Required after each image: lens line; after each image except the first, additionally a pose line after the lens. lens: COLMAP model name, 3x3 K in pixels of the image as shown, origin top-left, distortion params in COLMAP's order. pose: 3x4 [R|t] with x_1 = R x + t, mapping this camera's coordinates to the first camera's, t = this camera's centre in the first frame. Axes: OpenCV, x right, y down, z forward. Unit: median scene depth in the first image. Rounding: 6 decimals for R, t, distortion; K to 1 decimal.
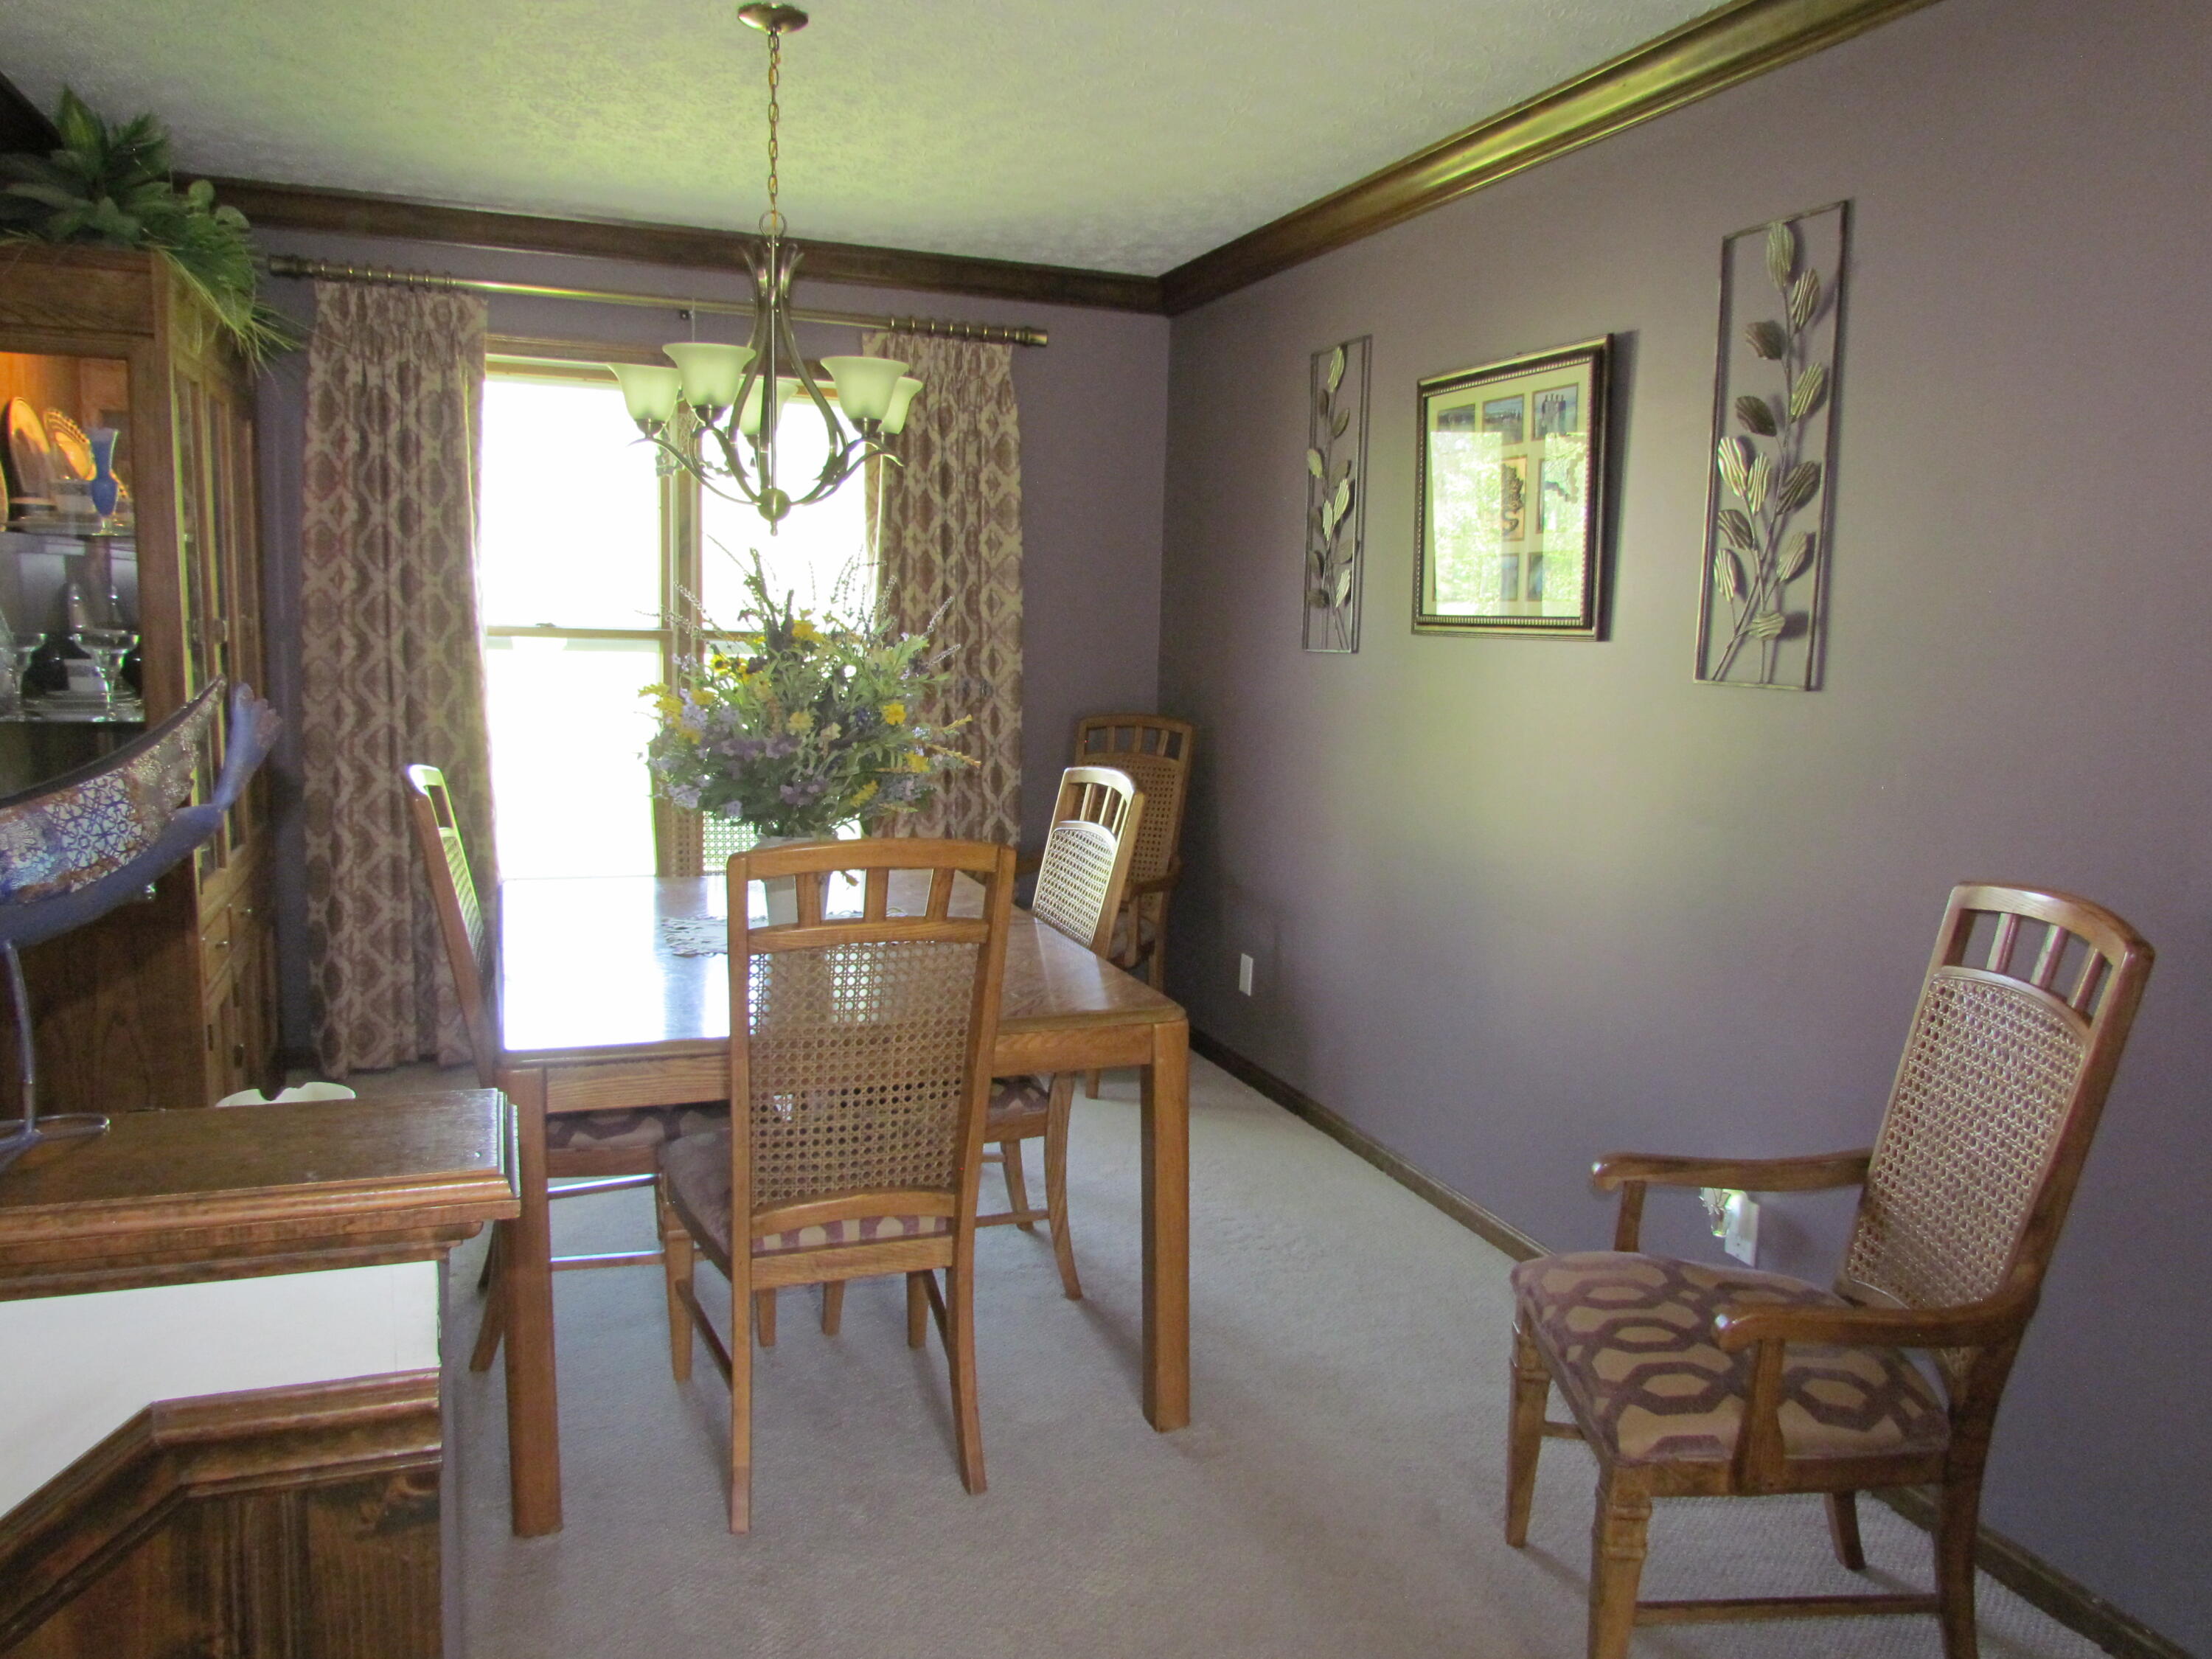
lens RADIAL K [[1582.0, 0, 1106.0], [0, 1582.0, 829.5], [0, 0, 1]] dist [-0.028646, 0.000022]
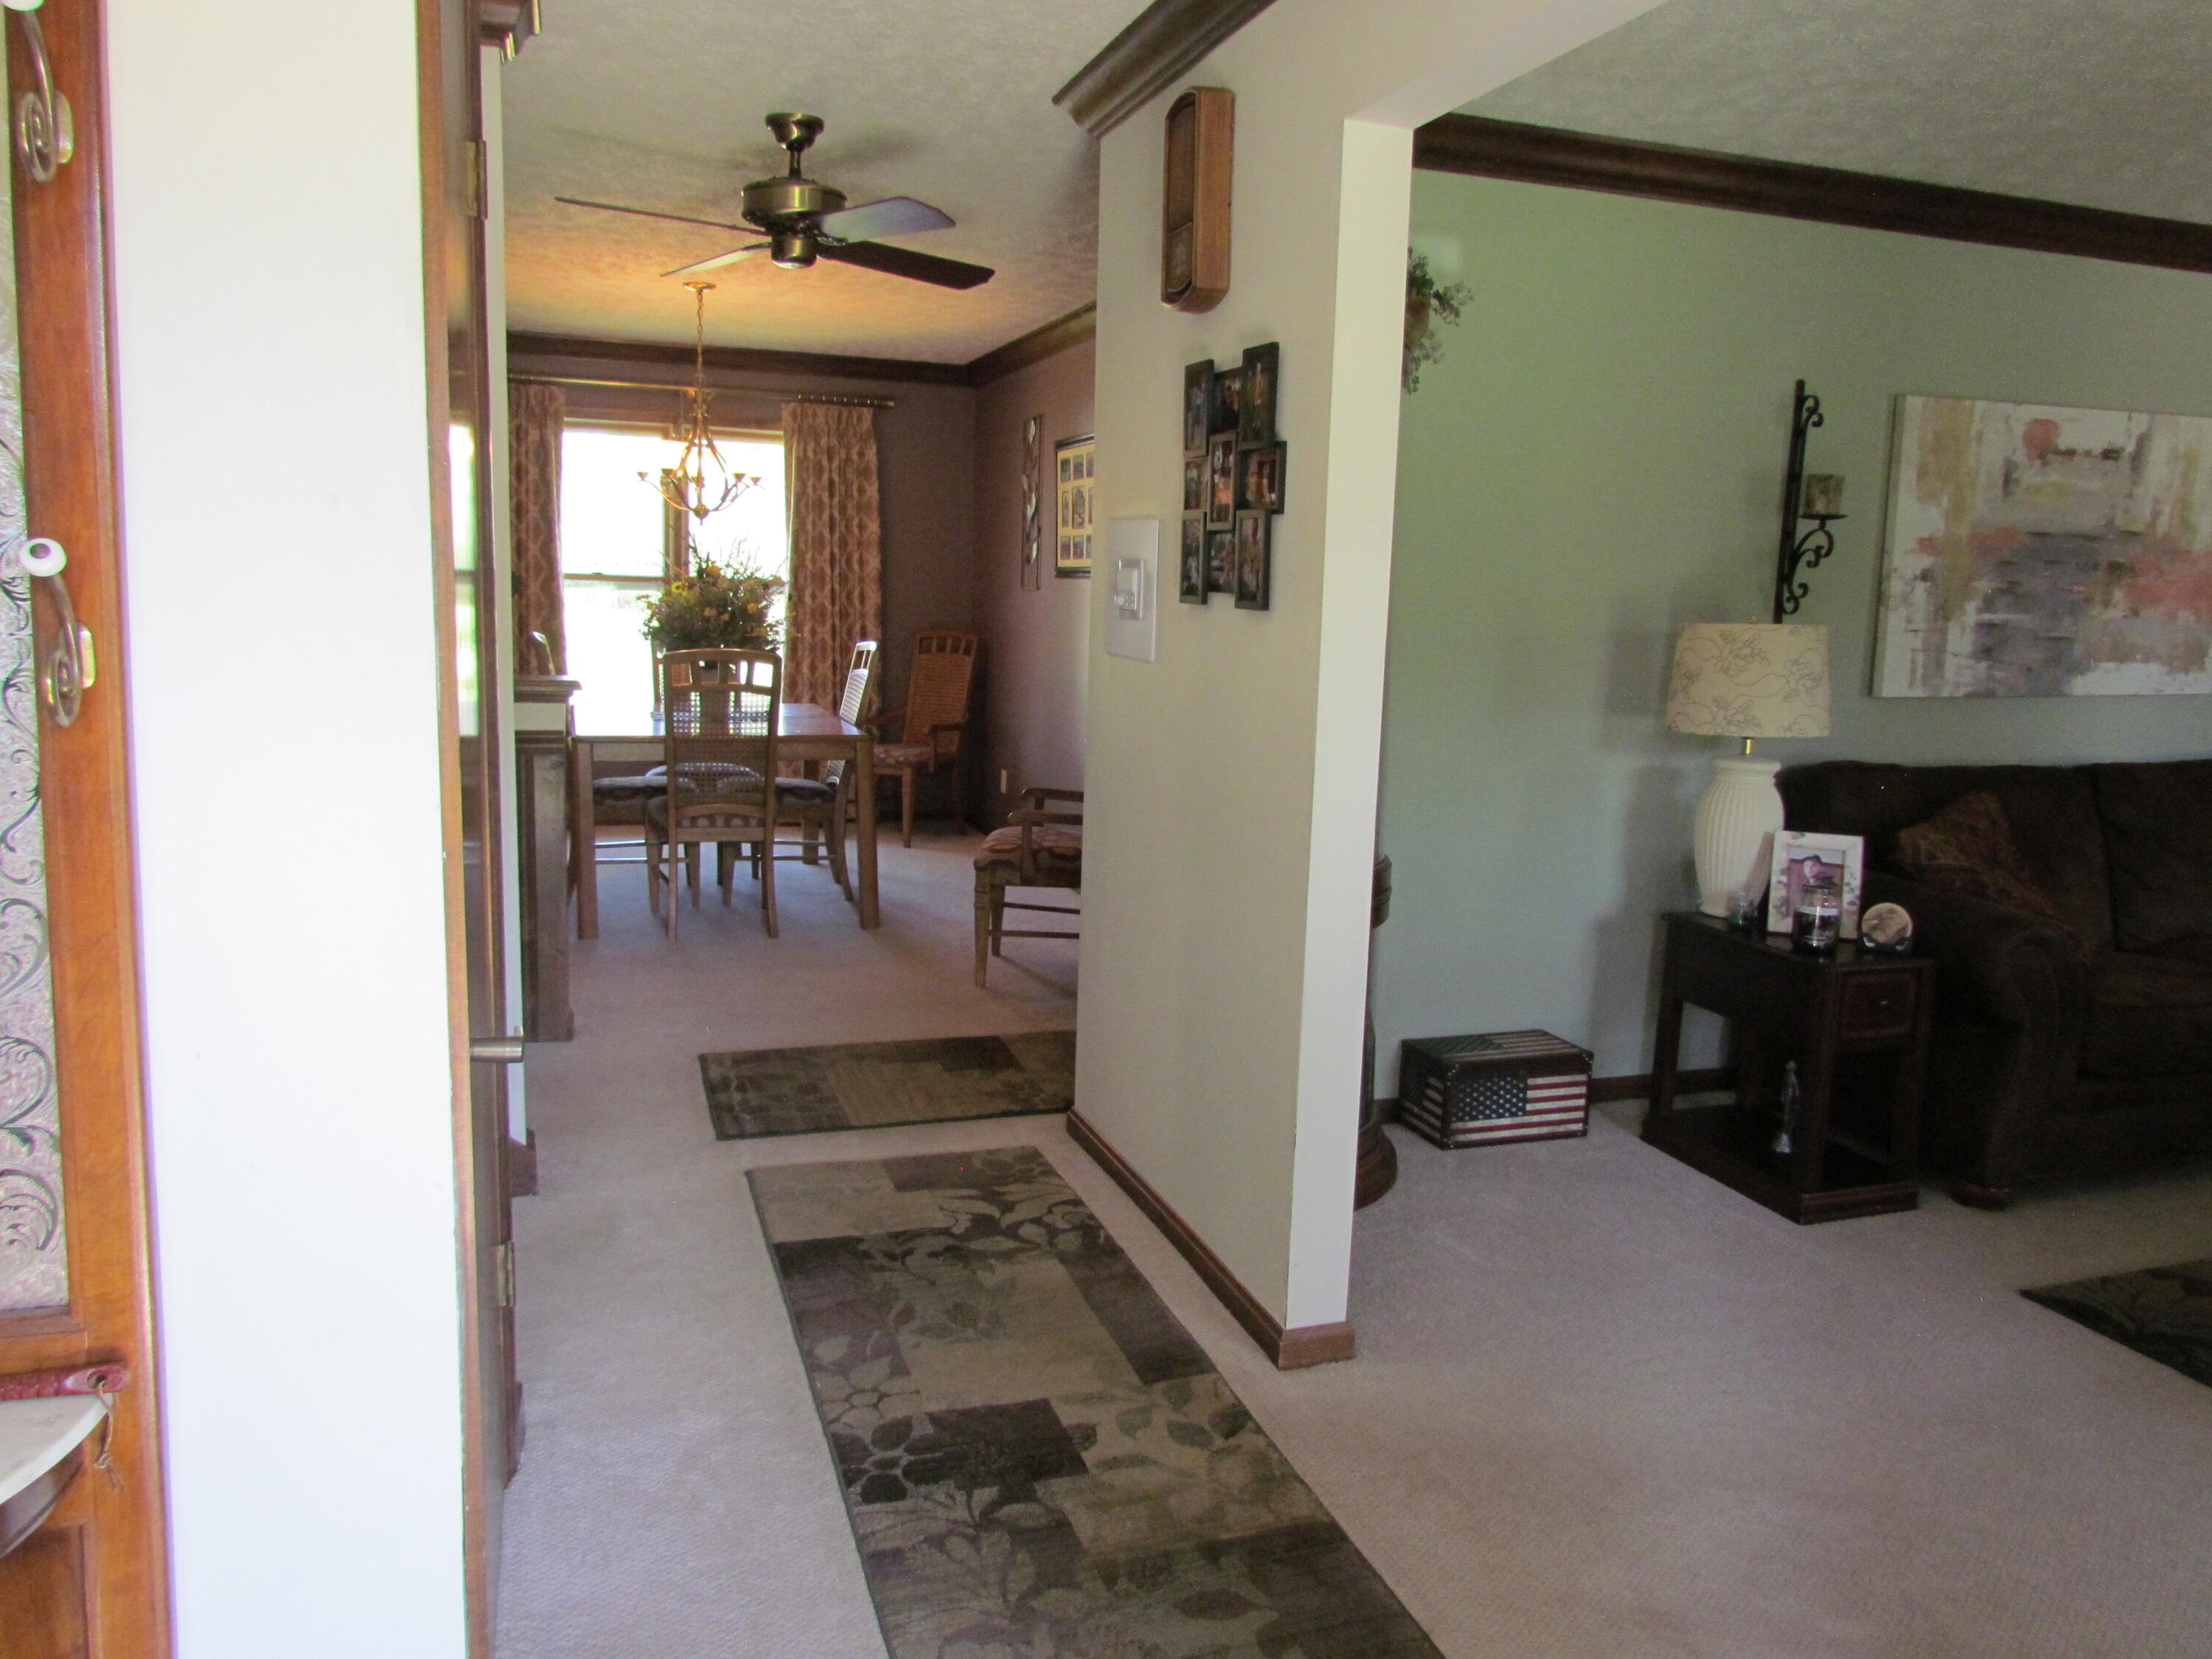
lens RADIAL K [[1582.0, 0, 1106.0], [0, 1582.0, 829.5], [0, 0, 1]] dist [-0.028646, 0.000022]
pose [[0.999401, 0.010388, -0.033003, 0.273902], [-0.009838, 0.999811, 0.016788, 0.122292], [0.033171, -0.016453, 0.999314, -0.745967]]
